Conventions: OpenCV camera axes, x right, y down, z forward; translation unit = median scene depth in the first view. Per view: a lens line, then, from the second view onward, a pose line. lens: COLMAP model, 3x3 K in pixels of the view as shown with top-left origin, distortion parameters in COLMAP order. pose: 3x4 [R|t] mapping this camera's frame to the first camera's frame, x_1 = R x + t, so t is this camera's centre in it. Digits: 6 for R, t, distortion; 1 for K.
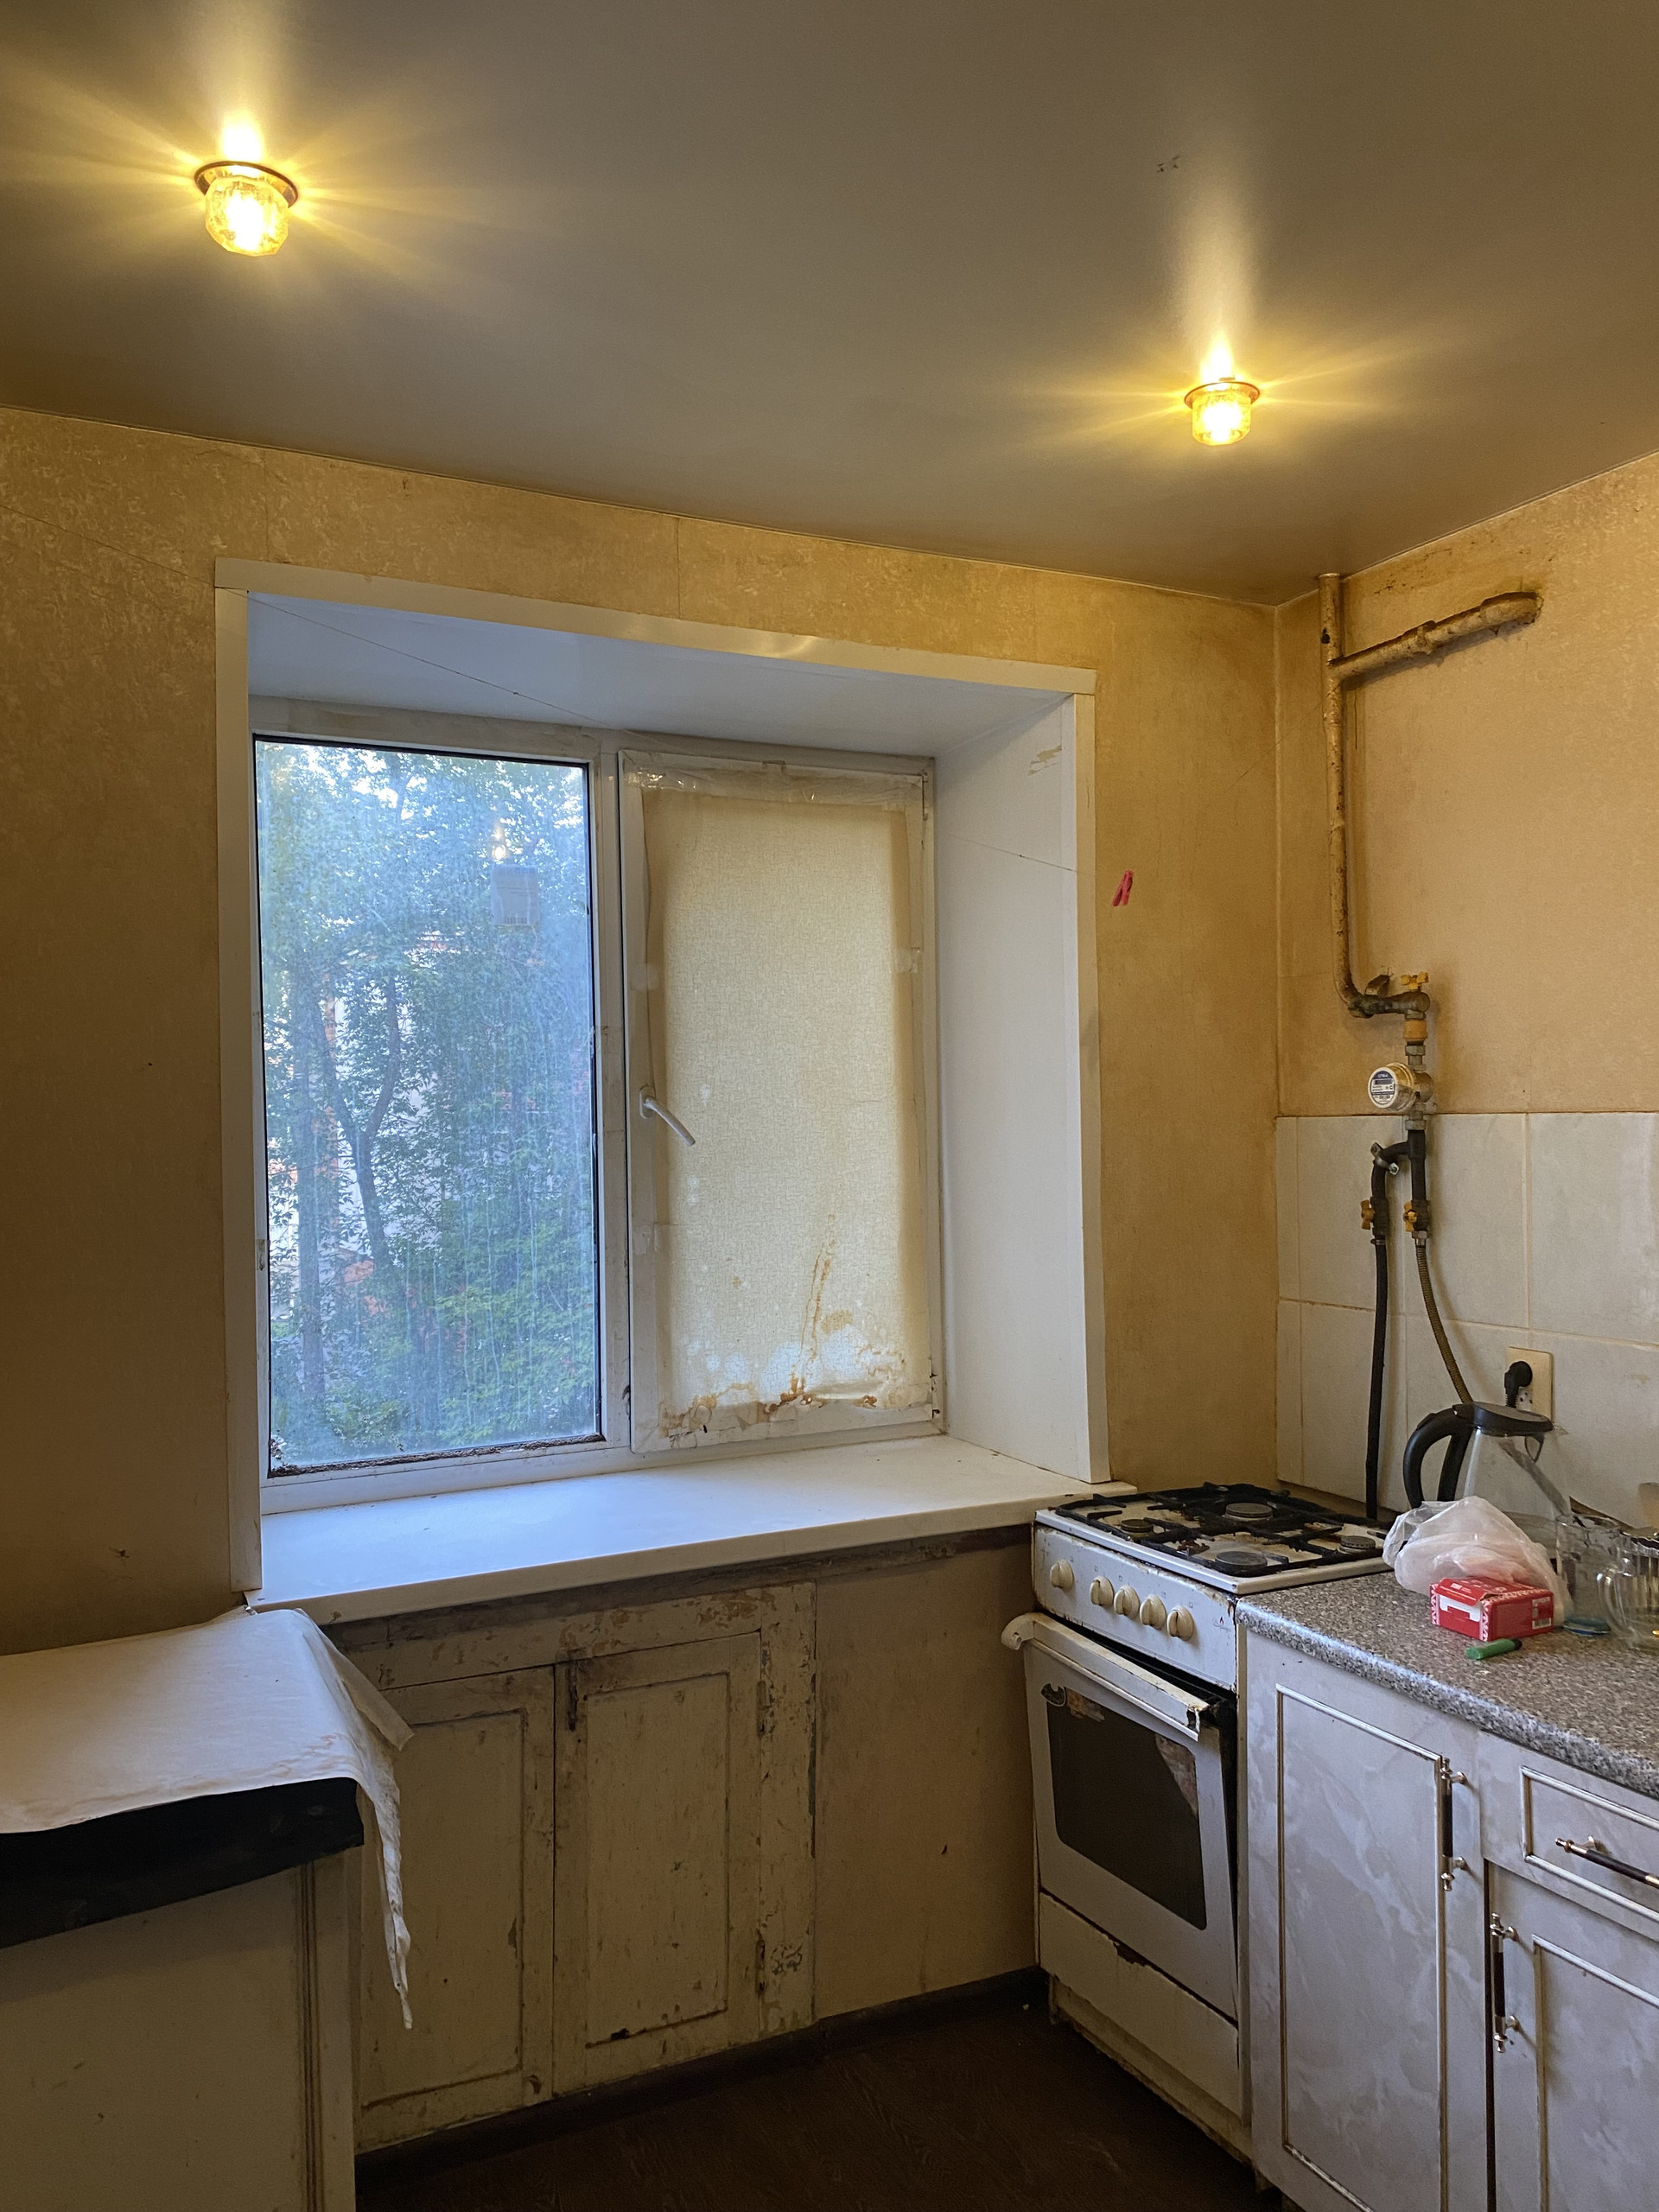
lens RADIAL K [[1693.9, 0, 823.9], [0, 1693.9, 1121.8], [0, 0, 1]] dist [0.028727, -0.030149]
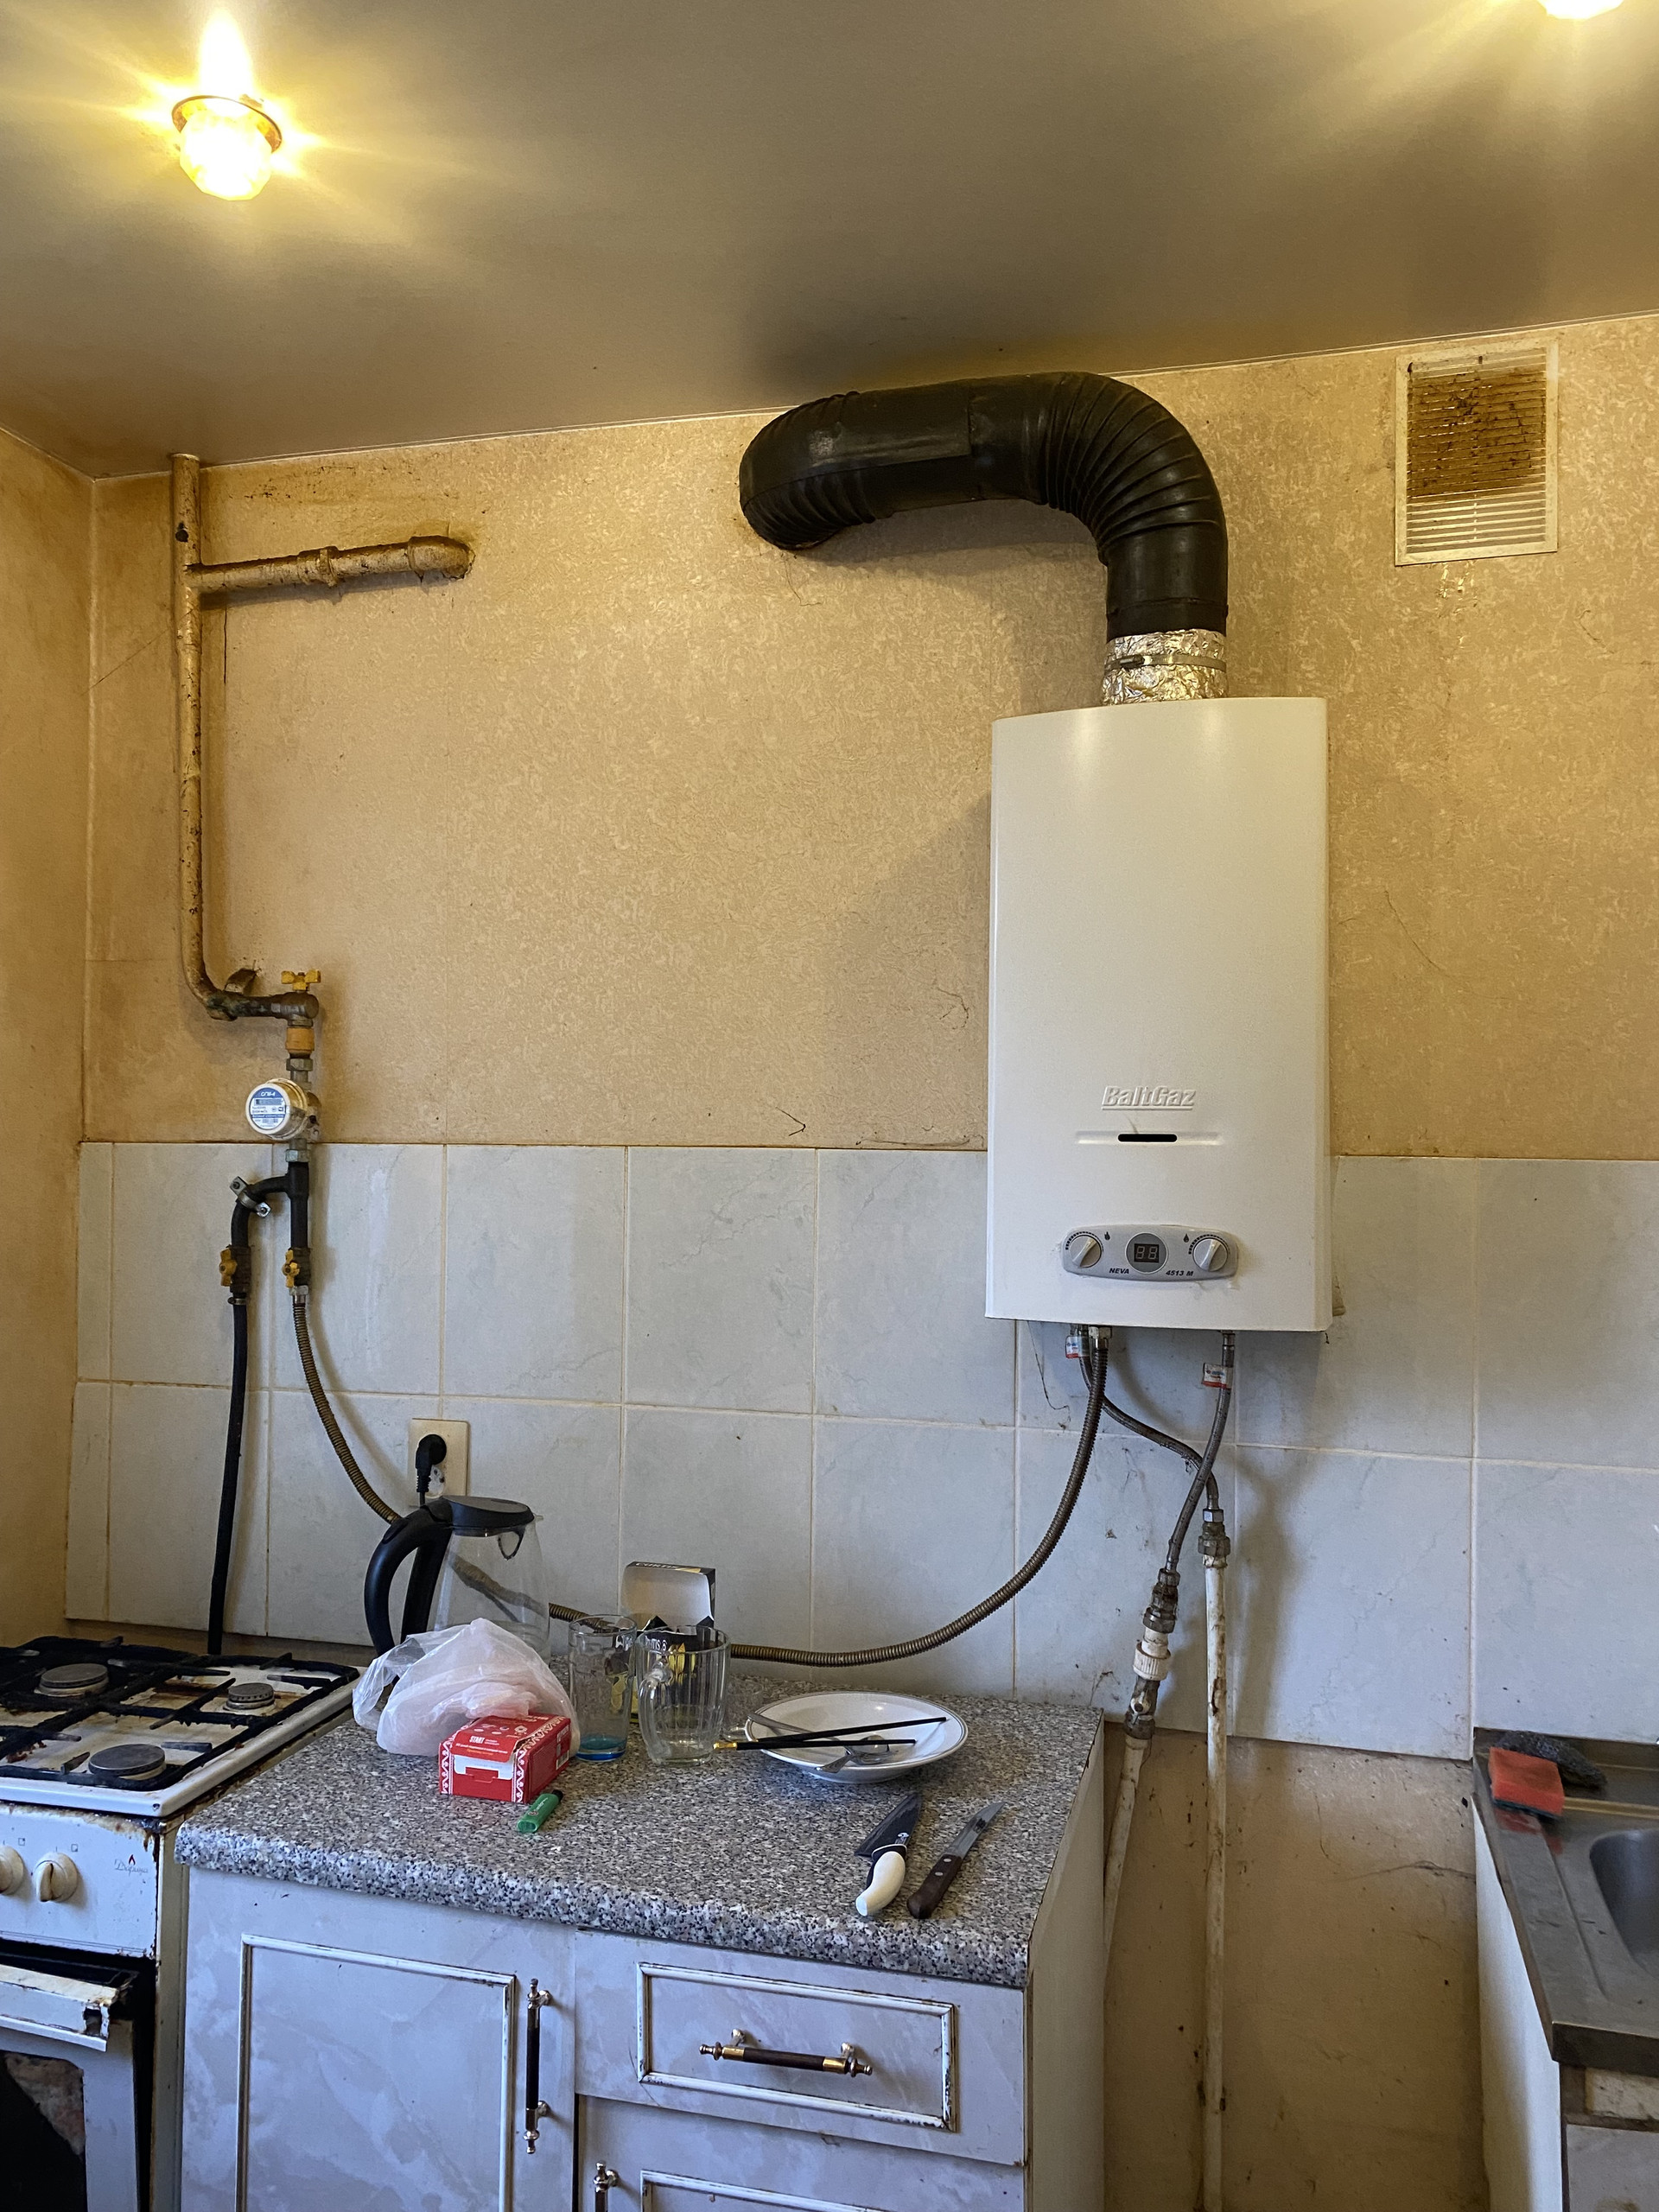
lens RADIAL K [[1693.9, 0, 822.0], [0, 1693.9, 1120.3], [0, 0, 1]] dist [0.028727, -0.030149]
pose [[0.662075, 0.029087, 0.748873, -0.108025], [-0.016065, 0.999568, -0.024622, 0.001100], [-0.749265, 0.004271, 0.662256, 0.305962]]
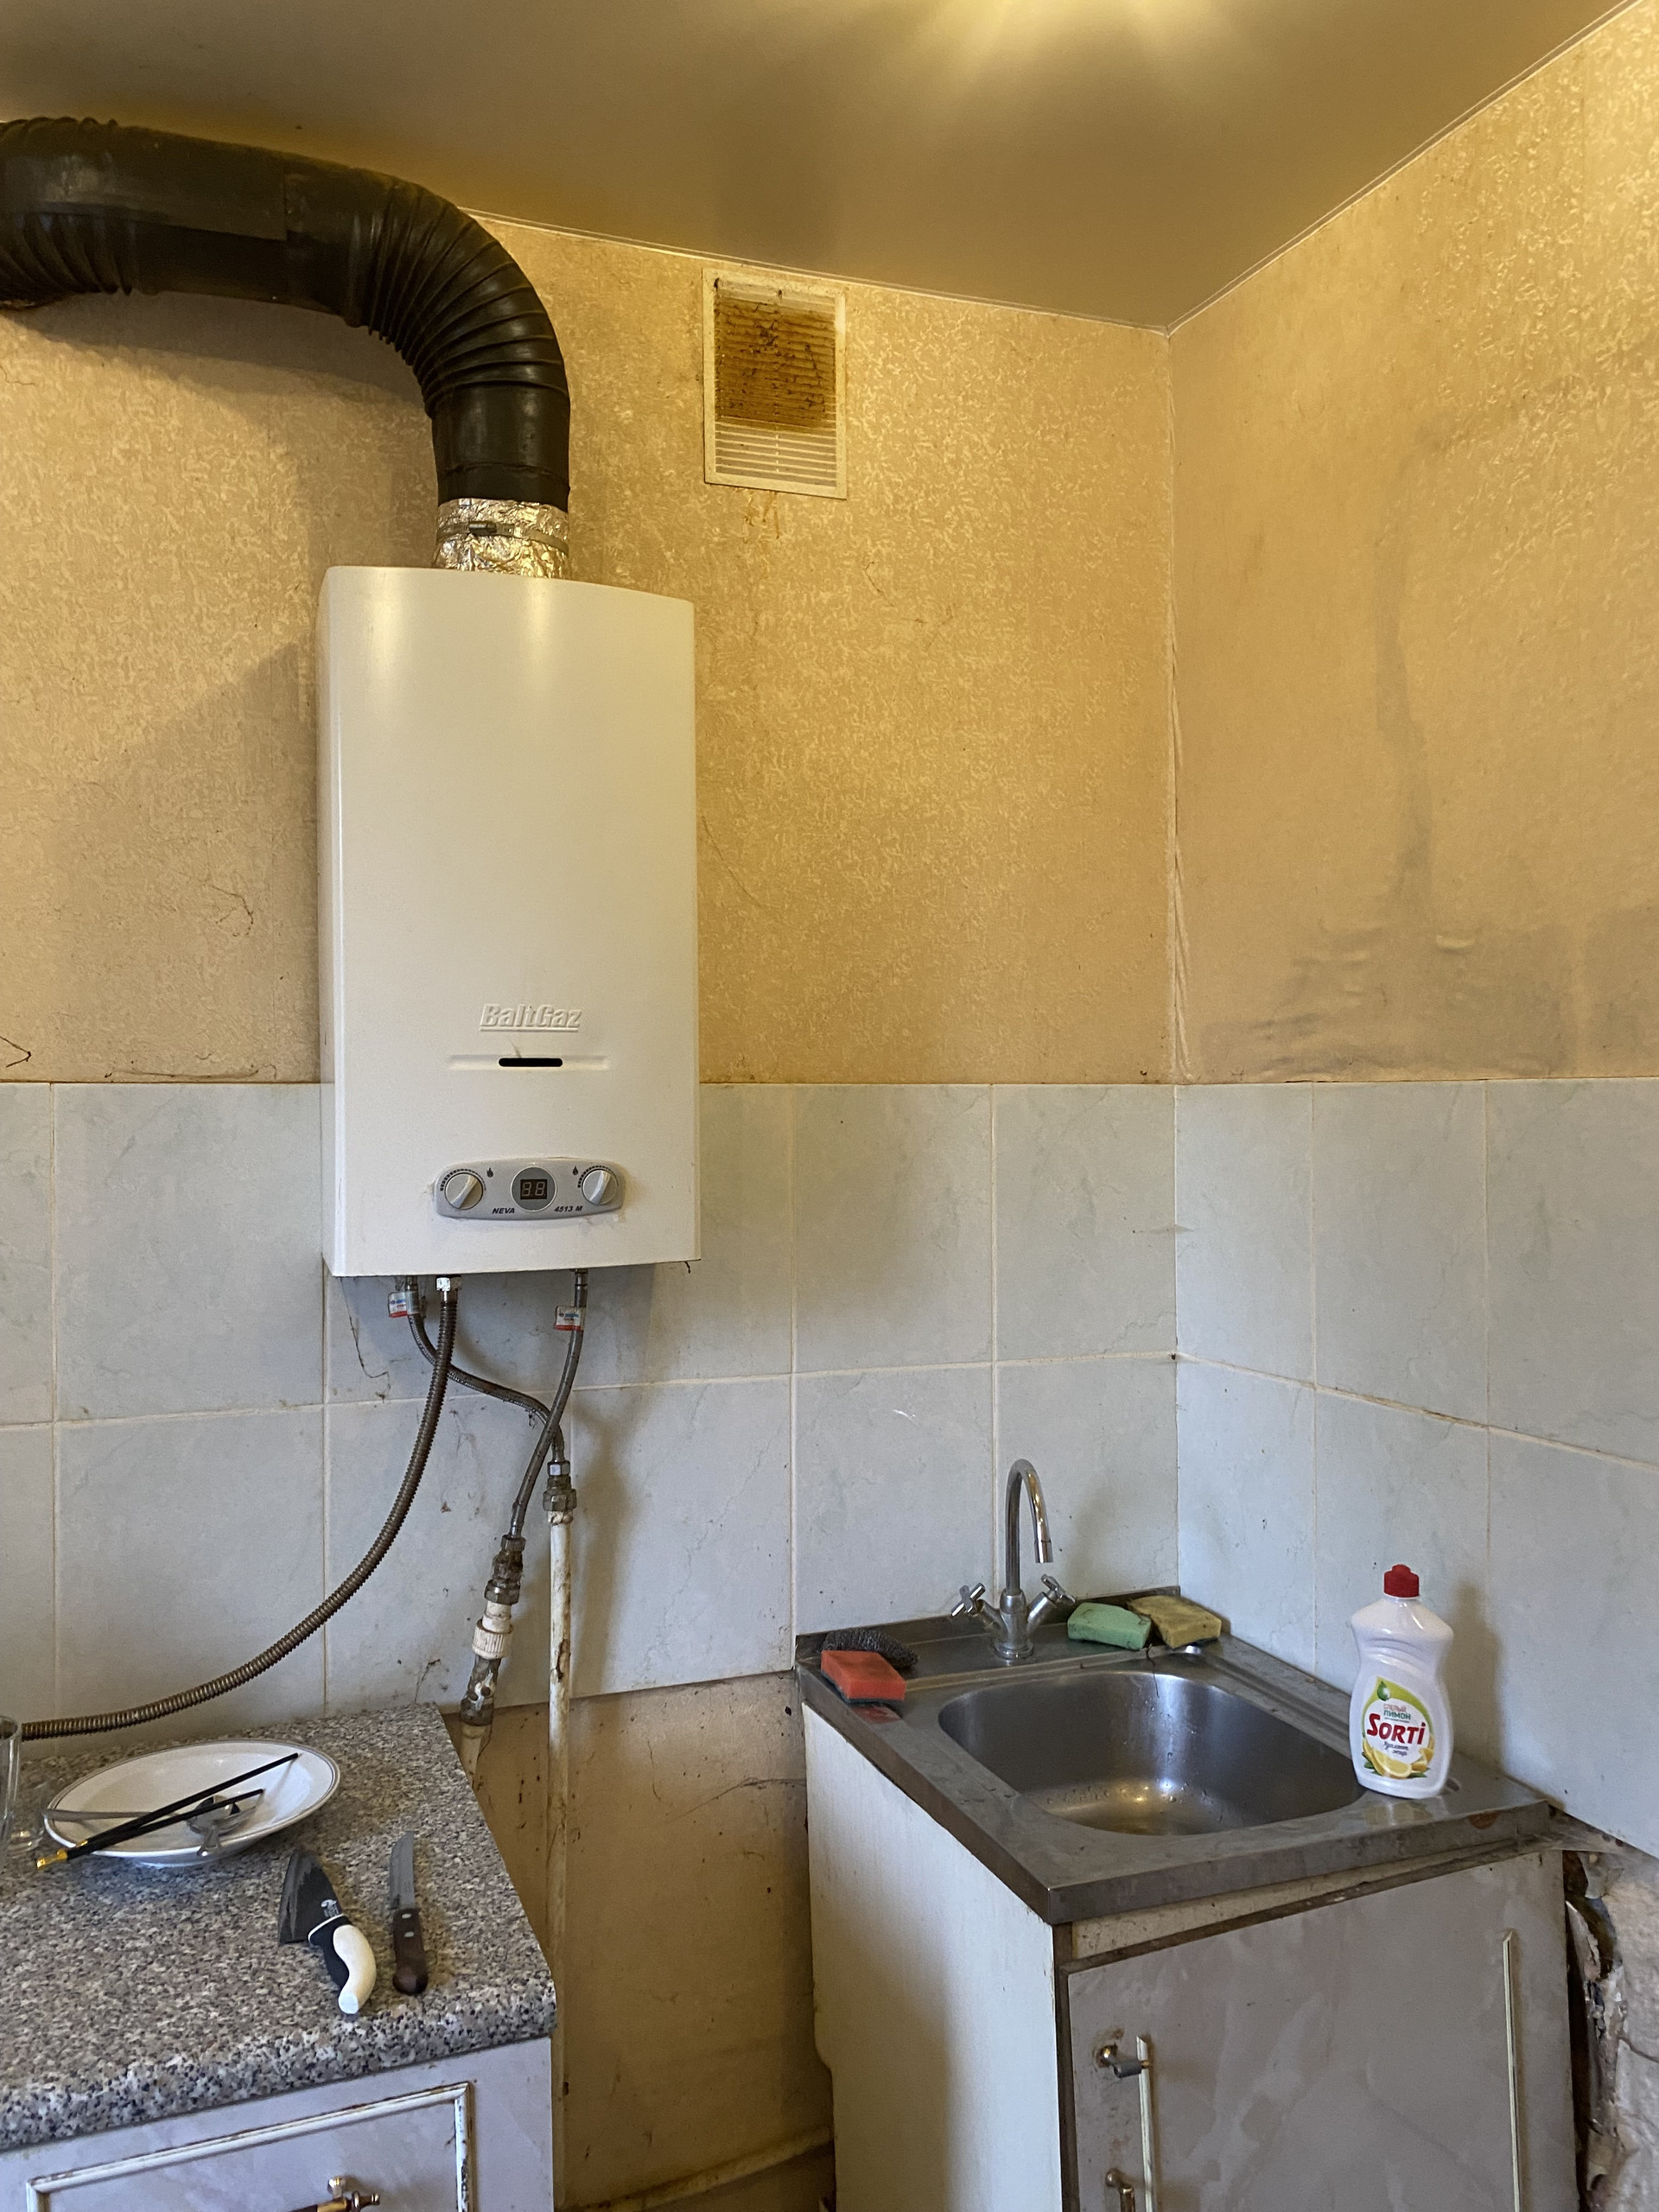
lens RADIAL K [[1693.9, 0, 842.1], [0, 1693.9, 1111.6], [0, 0, 1]] dist [0.028727, -0.030149]
pose [[0.084755, 0.004866, 0.996390, -0.114922], [0.008779, 0.999946, -0.005631, 0.012374], [-0.996363, 0.009225, 0.084707, 0.504827]]
